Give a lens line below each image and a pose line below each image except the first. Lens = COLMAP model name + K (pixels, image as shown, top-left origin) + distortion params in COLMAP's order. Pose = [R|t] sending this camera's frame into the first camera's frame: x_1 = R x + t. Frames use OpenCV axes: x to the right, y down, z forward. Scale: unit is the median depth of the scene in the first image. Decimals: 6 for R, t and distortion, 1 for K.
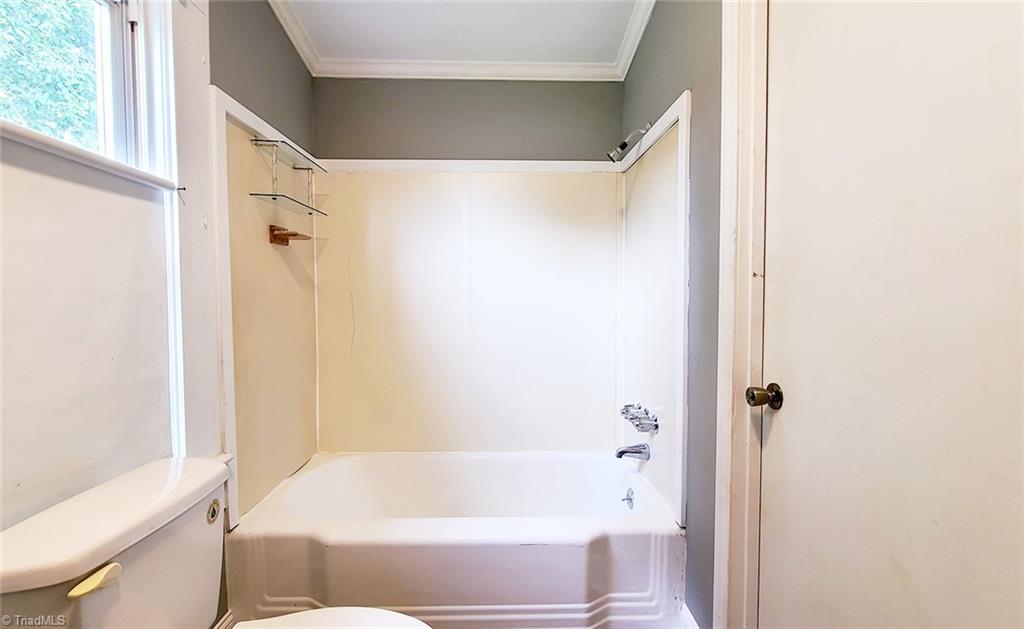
lens RADIAL K [[474.1, 0, 515.4], [0, 474.1, 316.6], [0, 0, 1]] dist [-0.000394, -0.000383]
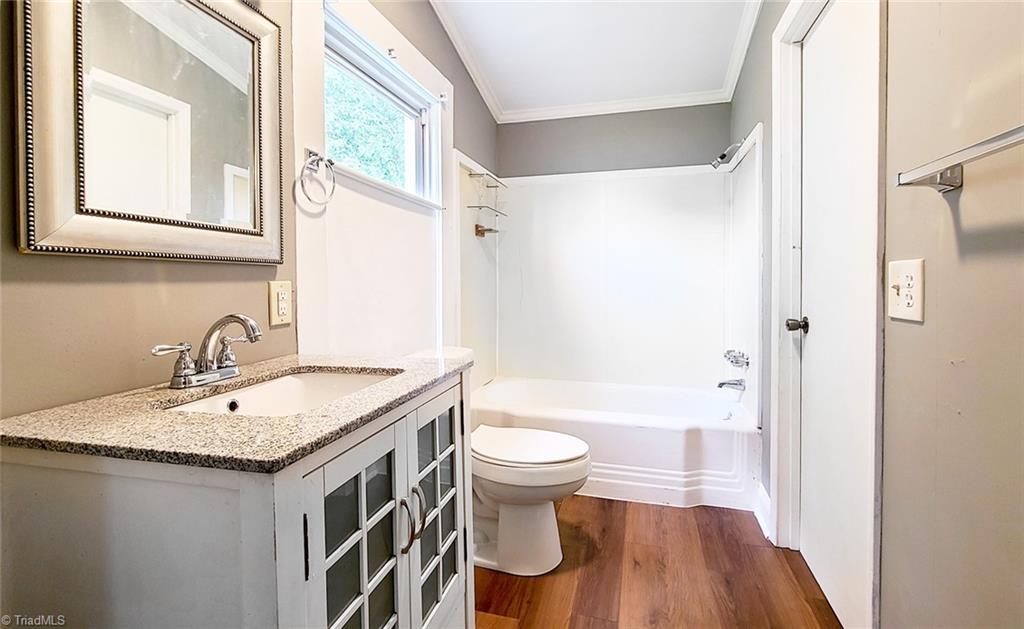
lens RADIAL K [[551.3, 0, 438.0], [0, 551.3, 288.0], [0, 0, 1]] dist [0.000942, -0.000166]
pose [[0.922081, 0.005053, -0.386964, 0.100700], [-0.020554, 0.999143, -0.035931, 0.104701], [0.386451, 0.041085, 0.921394, -0.871693]]
